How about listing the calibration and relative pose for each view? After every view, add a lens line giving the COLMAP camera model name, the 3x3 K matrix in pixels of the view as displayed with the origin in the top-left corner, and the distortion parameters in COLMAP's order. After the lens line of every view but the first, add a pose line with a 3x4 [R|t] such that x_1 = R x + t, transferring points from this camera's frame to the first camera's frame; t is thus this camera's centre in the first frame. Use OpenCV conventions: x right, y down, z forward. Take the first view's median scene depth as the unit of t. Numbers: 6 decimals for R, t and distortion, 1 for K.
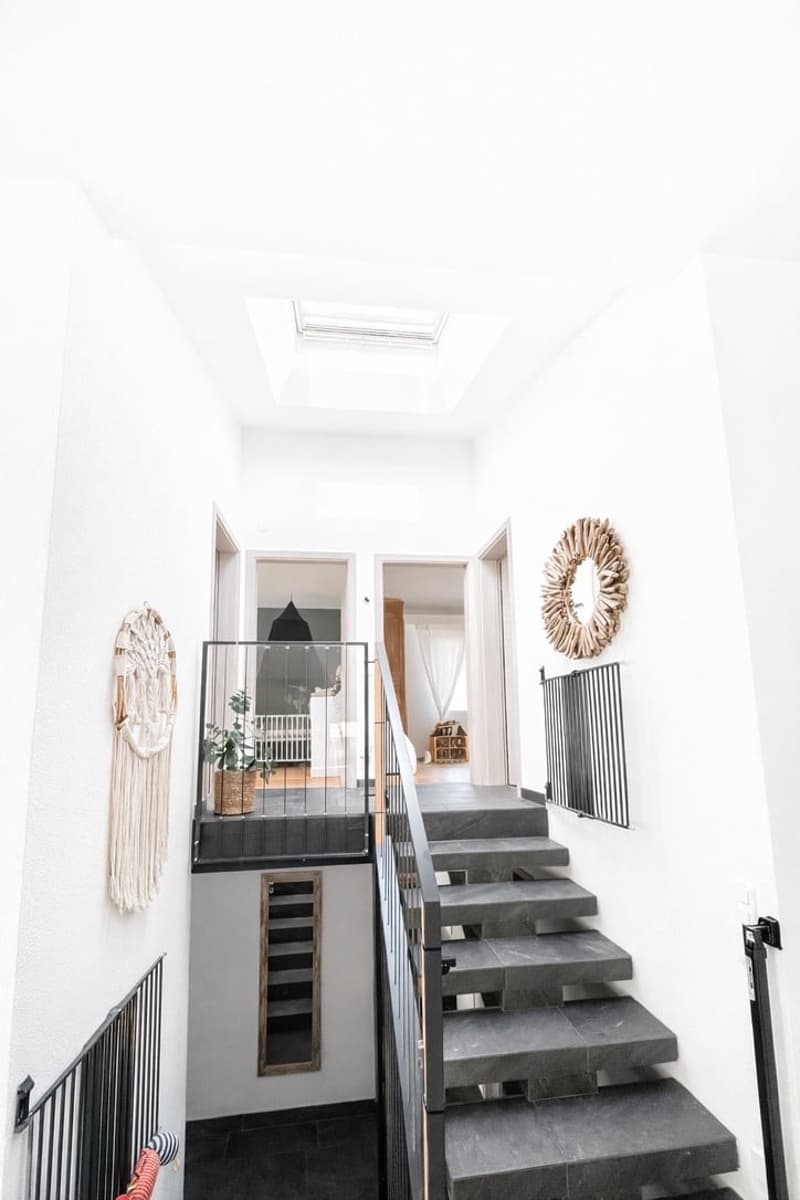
lens RADIAL K [[490.2, 0, 403.2], [0, 490.2, 617.4], [0, 0, 1]] dist [0.001049, 0.000096]
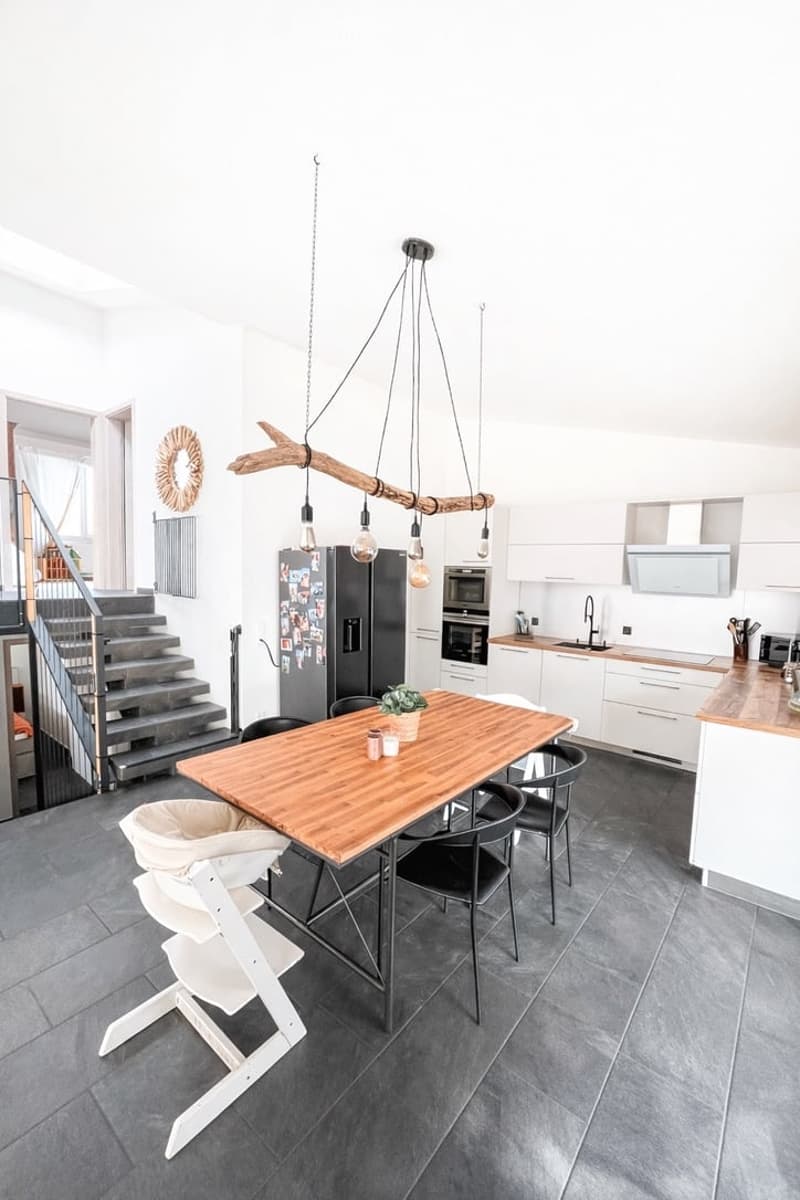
lens RADIAL K [[490.2, 0, 403.2], [0, 490.2, 617.4], [0, 0, 1]] dist [0.001049, 0.000096]
pose [[0.764251, -0.045210, 0.643333, -0.146027], [-0.180171, 0.942854, 0.280294, -0.175536], [-0.619241, -0.330125, 0.712432, -0.788114]]
